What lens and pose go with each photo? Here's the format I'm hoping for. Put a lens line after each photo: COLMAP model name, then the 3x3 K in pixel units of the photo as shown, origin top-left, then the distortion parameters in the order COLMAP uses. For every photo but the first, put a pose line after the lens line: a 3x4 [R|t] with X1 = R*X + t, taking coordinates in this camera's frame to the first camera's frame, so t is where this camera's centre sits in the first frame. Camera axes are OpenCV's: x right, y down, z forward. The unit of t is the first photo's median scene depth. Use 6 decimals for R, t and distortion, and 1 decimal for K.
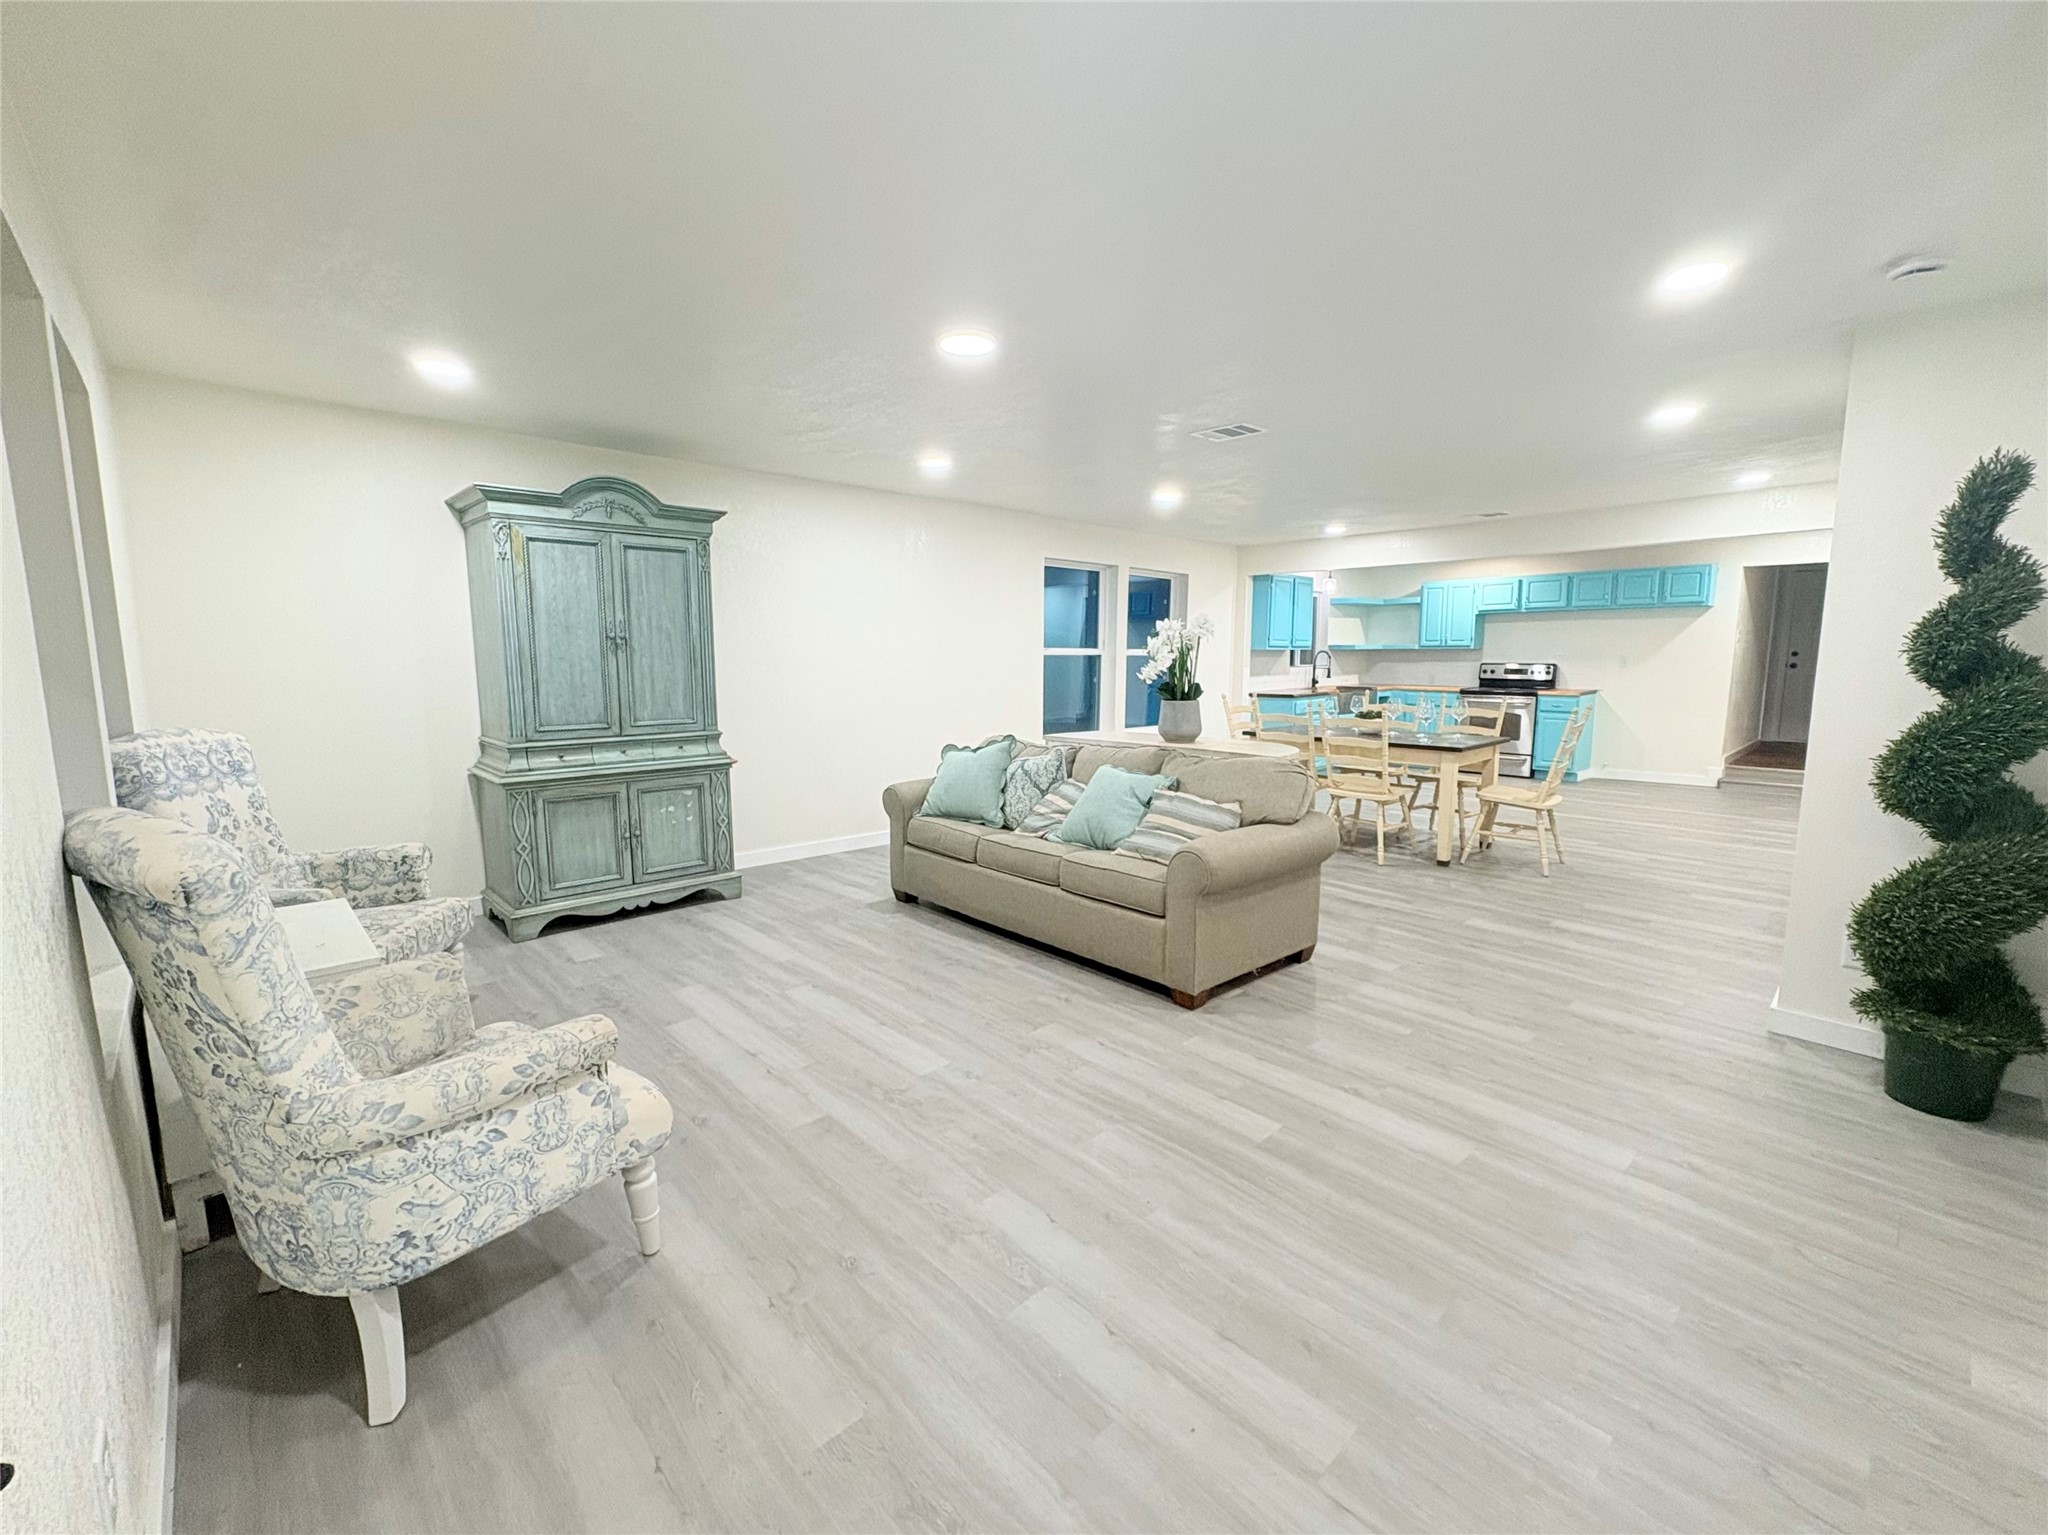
lens RADIAL K [[863.2, 0, 1024.0], [0, 863.2, 767.5], [0, 0, 1]] dist [0.000459, 0.000173]
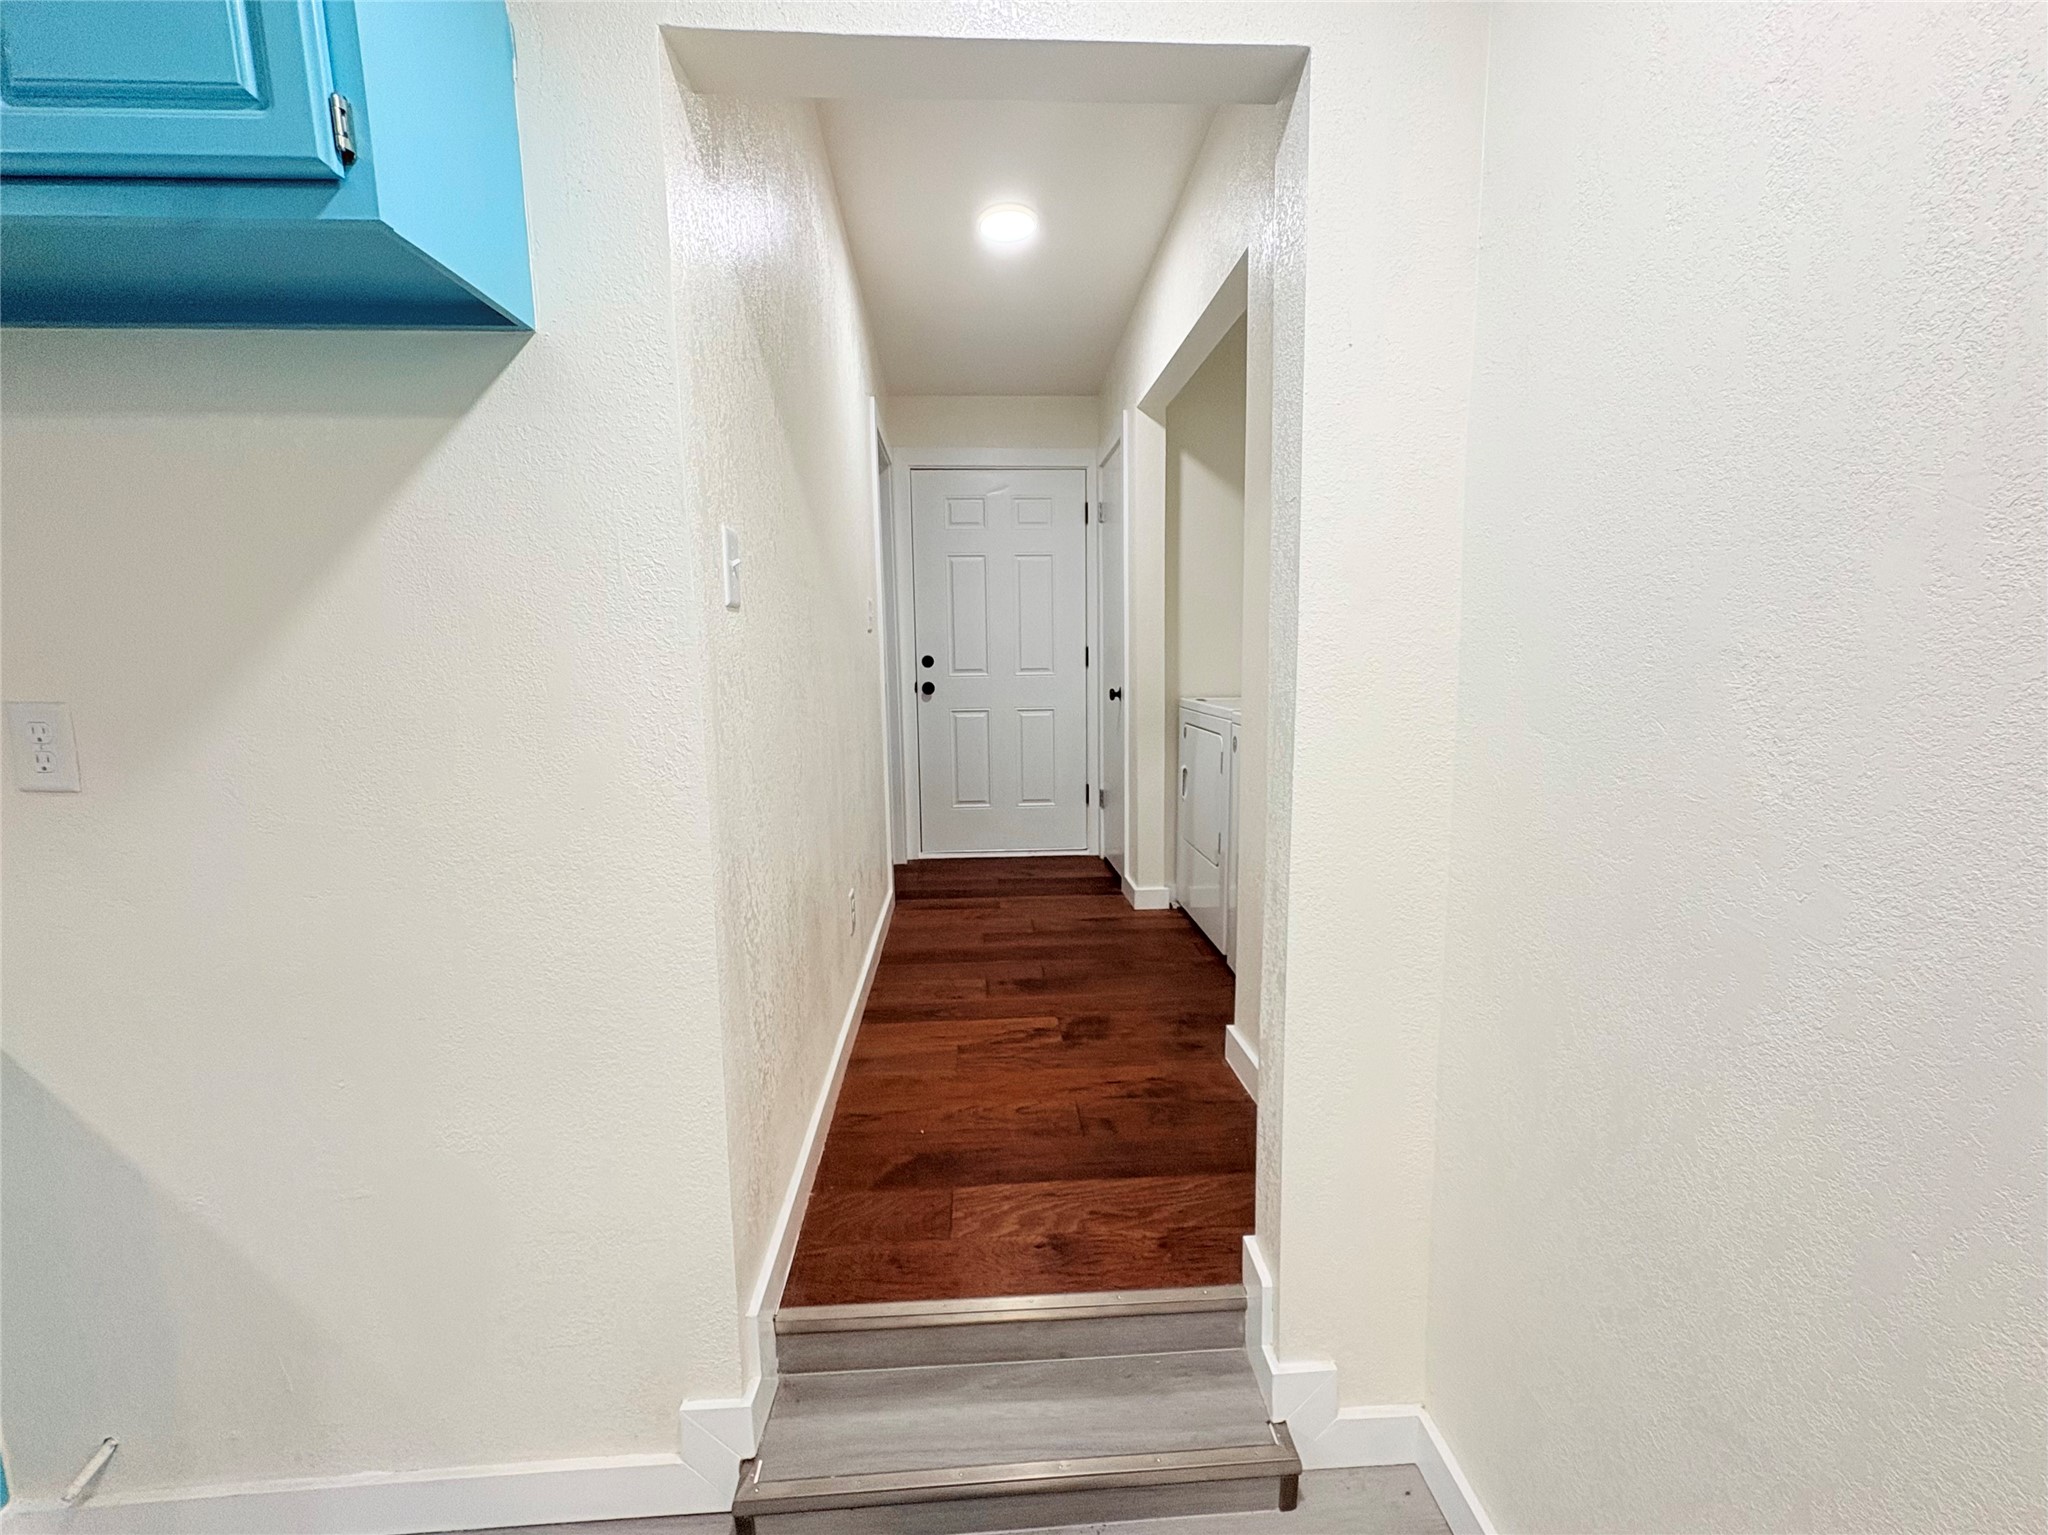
lens RADIAL K [[863.2, 0, 1024.0], [0, 863.2, 767.5], [0, 0, 1]] dist [0.000459, 0.000173]
pose [[0.642017, -0.111537, 0.758534, 1.368980], [0.117481, 0.991989, 0.046430, -0.217095], [-0.757636, 0.059305, 0.649978, 1.593006]]
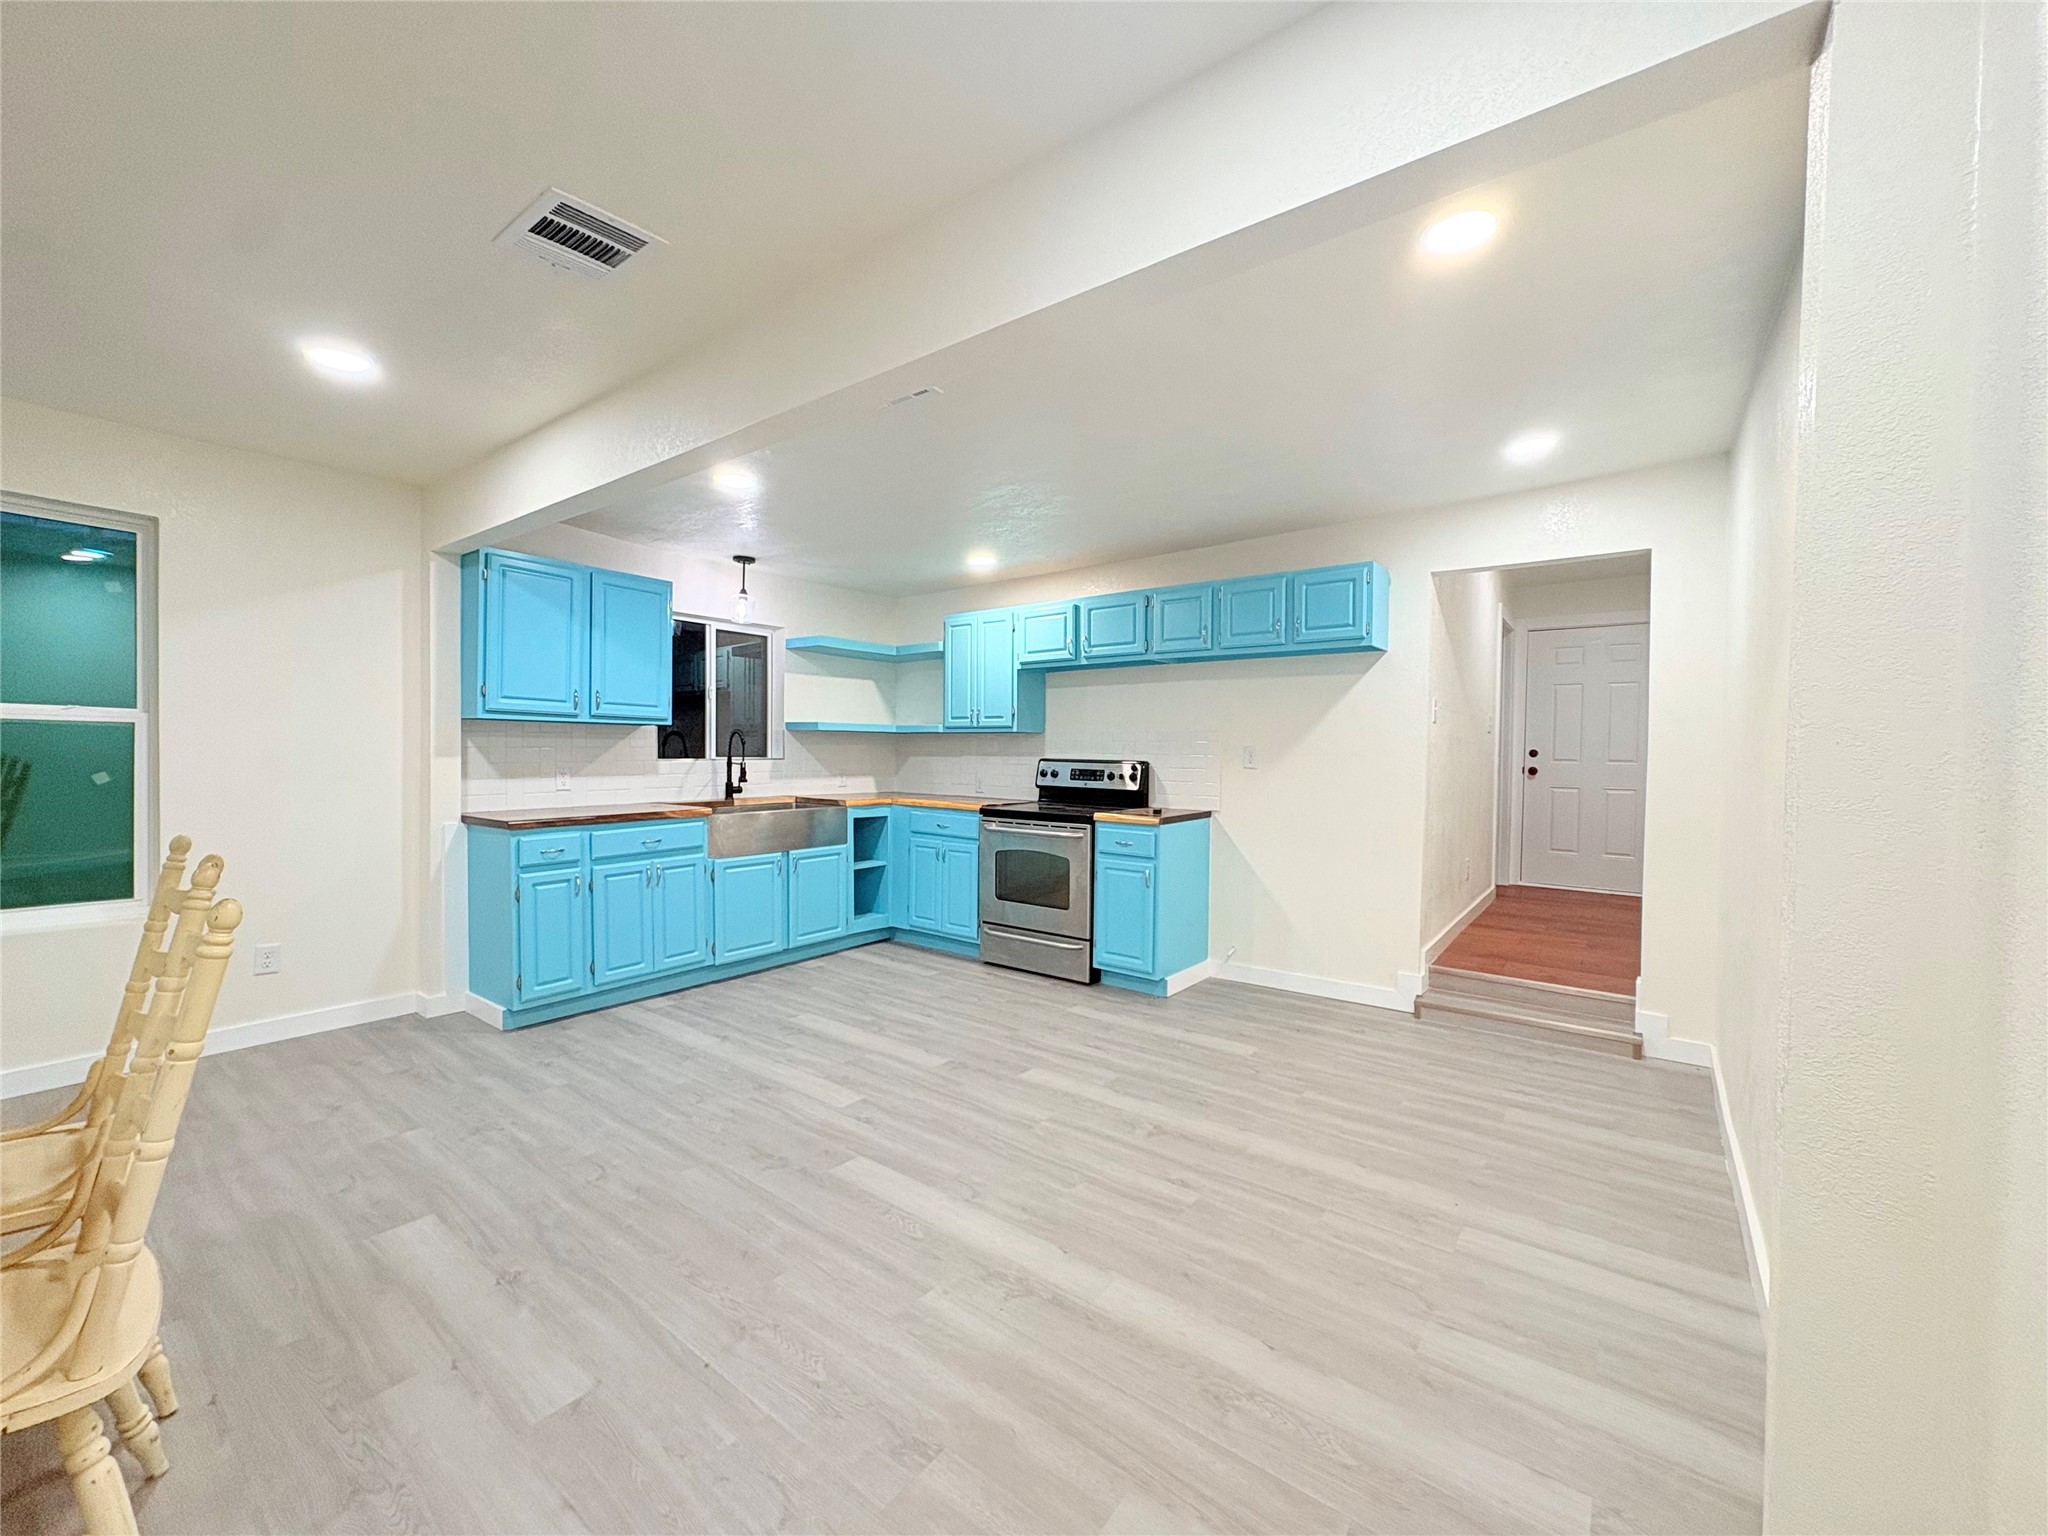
lens RADIAL K [[811.0, 0, 1024.0], [0, 811.0, 768.0], [0, 0, 1]] dist [-0.002603, 0.000079]
pose [[0.986156, 0.013833, 0.165242, 0.950903], [0.004939, 0.993621, -0.112659, -0.123191], [-0.165746, 0.111916, 0.979797, 1.074073]]
